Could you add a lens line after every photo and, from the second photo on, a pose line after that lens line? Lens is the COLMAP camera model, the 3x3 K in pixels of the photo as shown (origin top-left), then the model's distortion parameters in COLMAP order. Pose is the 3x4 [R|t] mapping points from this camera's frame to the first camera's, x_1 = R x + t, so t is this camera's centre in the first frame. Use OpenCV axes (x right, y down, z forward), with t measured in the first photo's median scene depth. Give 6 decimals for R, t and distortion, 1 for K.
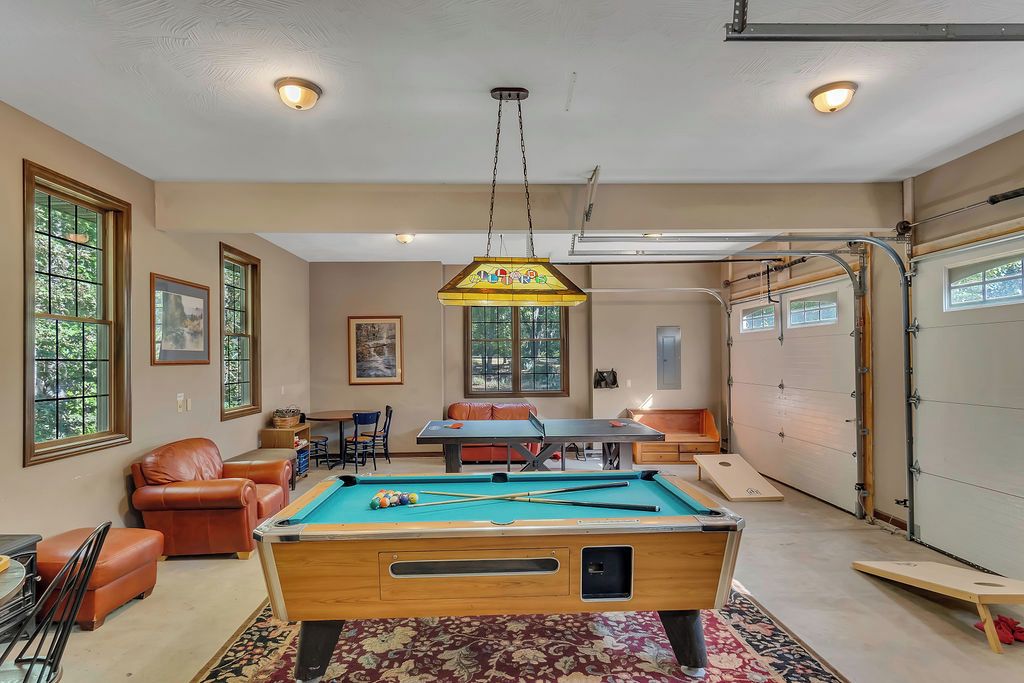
lens RADIAL K [[579.2, 0, 511.3], [0, 579.2, 364.0], [0, 0, 1]] dist [0.014079, -0.000336]
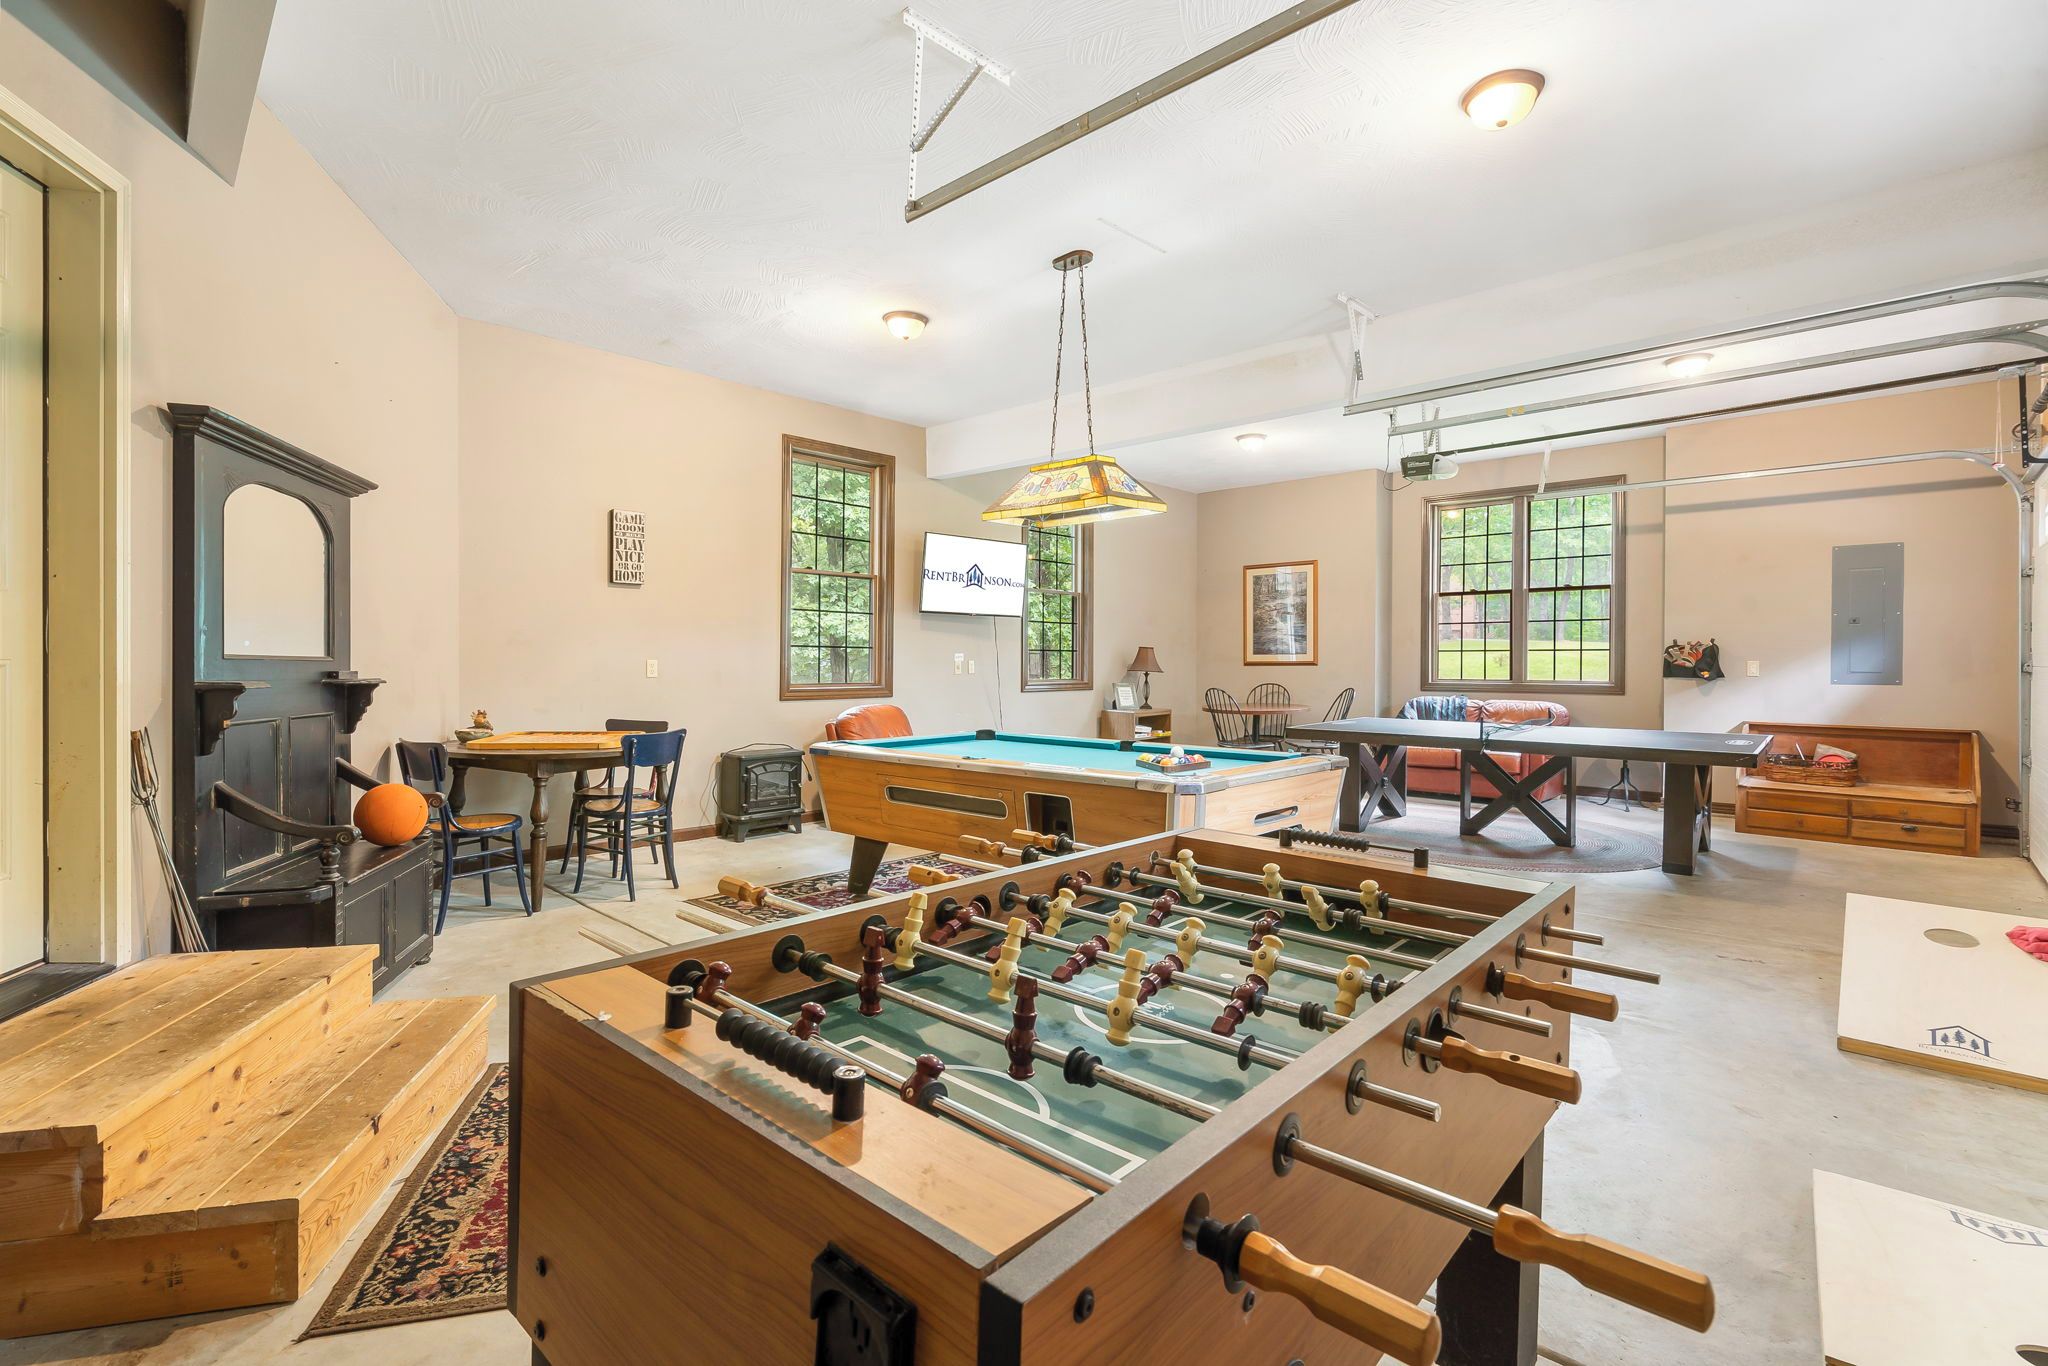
lens RADIAL K [[965.2, 0, 1024.0], [0, 965.2, 683.0], [0, 0, 1]] dist [0.001062, 0.000105]
pose [[0.702861, 0.023882, -0.710926, 0.364011], [-0.015257, 0.999712, 0.018499, 0.041265], [0.711163, -0.002155, 0.703024, -0.001505]]
